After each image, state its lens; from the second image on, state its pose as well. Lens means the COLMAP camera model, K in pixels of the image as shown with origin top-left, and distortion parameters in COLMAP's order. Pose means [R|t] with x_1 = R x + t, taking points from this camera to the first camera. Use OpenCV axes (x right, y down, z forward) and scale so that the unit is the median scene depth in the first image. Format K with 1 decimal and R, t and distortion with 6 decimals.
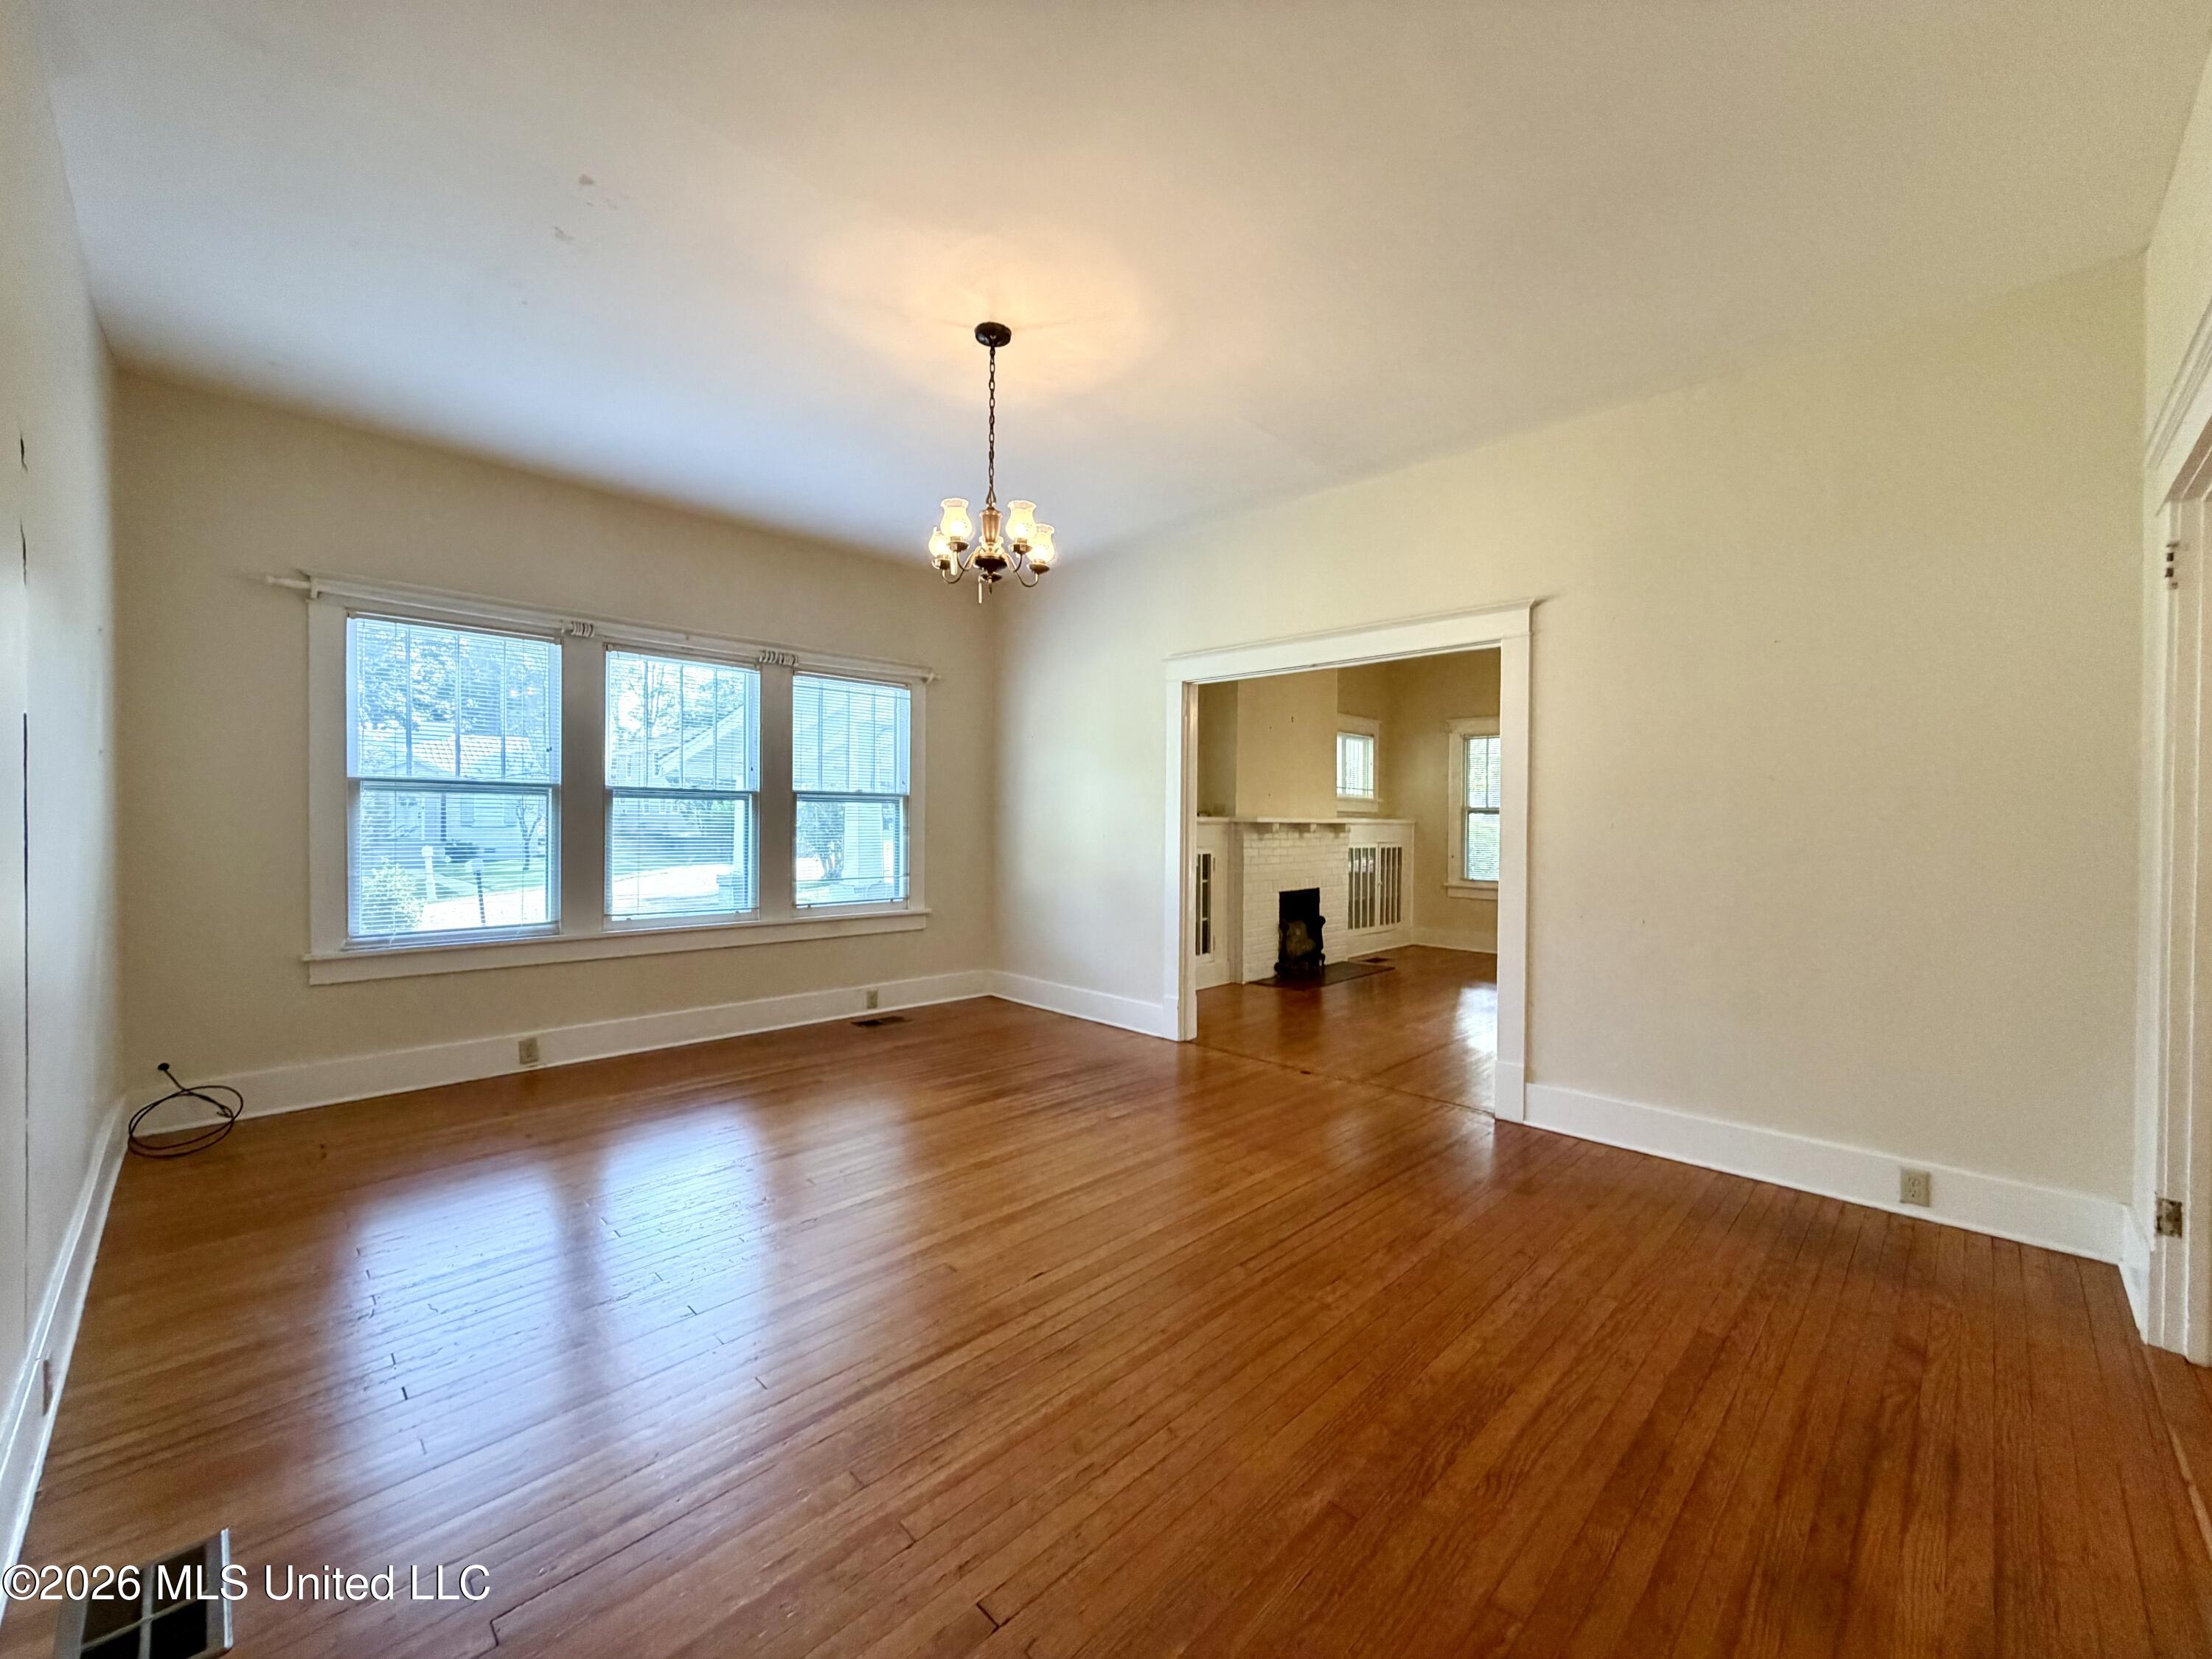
lens RADIAL K [[883.1, 0, 1105.4], [0, 883.1, 827.9], [0, 0, 1]] dist [0.005659, -0.000083]
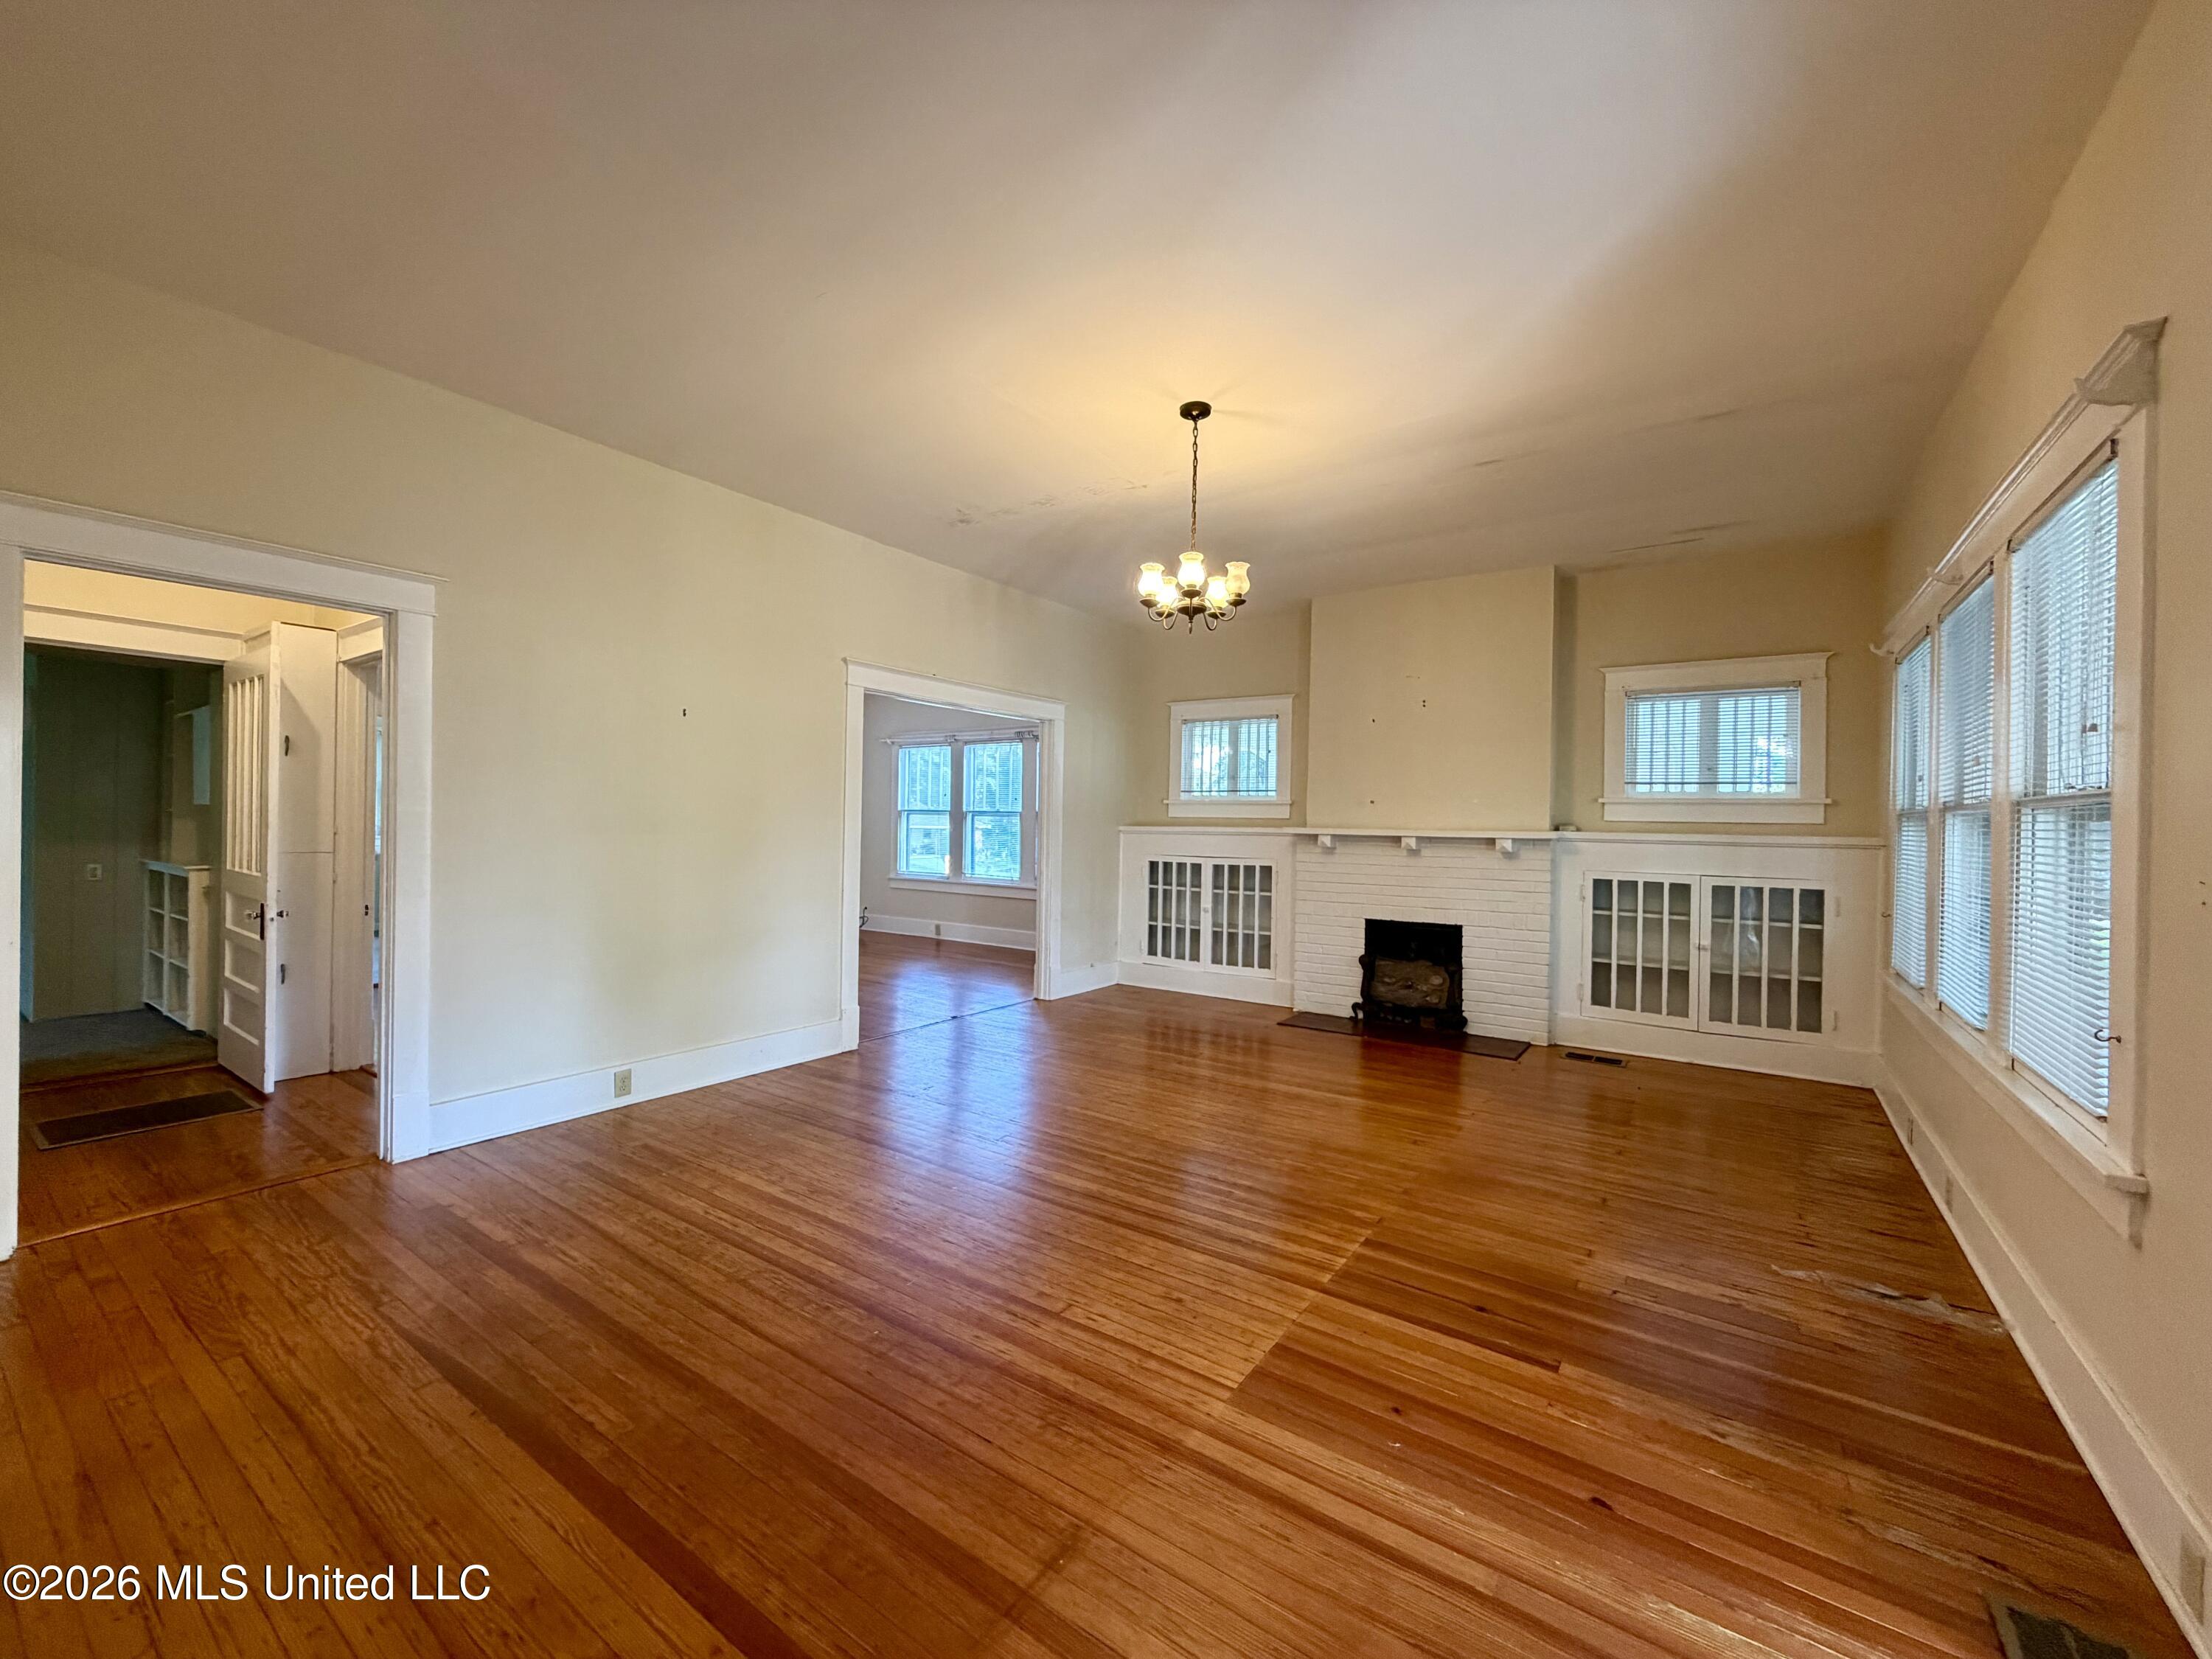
lens RADIAL K [[883.1, 0, 1101.0], [0, 883.1, 834.0], [0, 0, 1]] dist [0.005659, -0.000083]
pose [[0.165595, 0.003373, -0.986188, 0.958616], [-0.024910, 0.999689, -0.000763, -0.000058], [0.985879, 0.024692, 0.165627, 0.609024]]
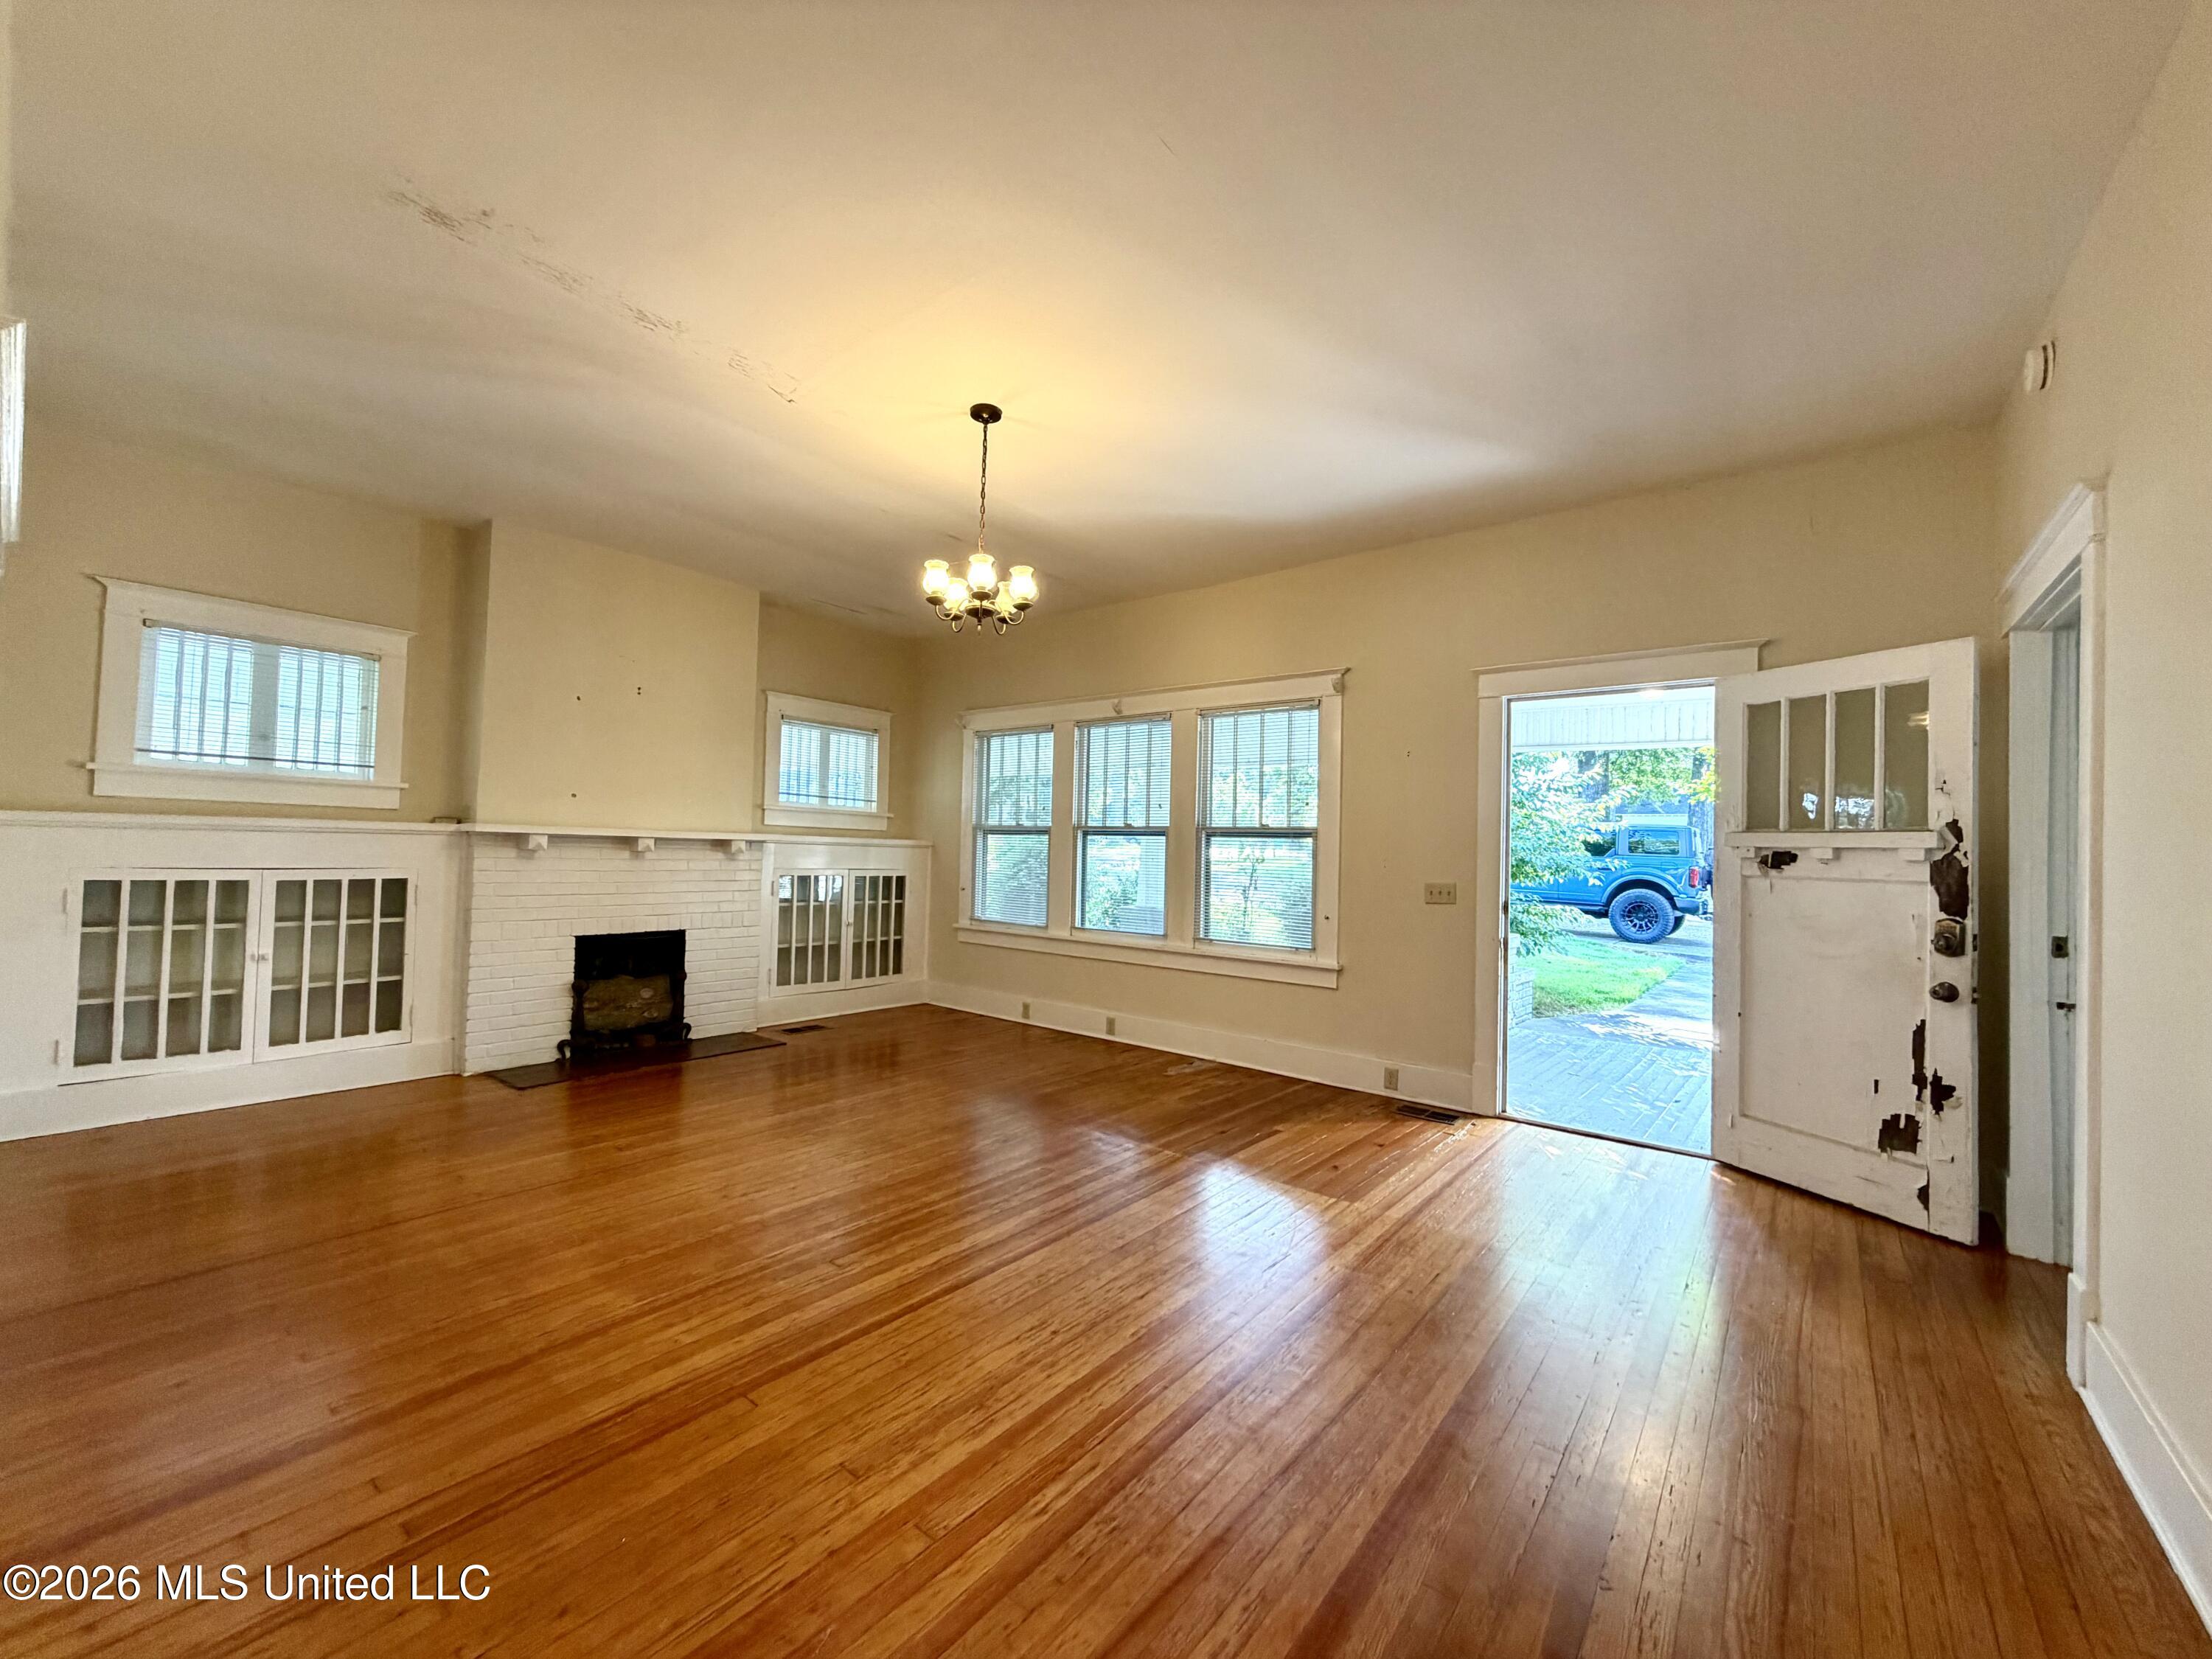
lens RADIAL K [[883.1, 0, 1099.6], [0, 883.1, 839.4], [0, 0, 1]] dist [0.005659, -0.000083]
pose [[0.994731, 0.019164, 0.100711, 0.524027], [-0.016863, 0.999578, -0.023652, 0.006643], [-0.101122, 0.021829, 0.994635, 0.270870]]
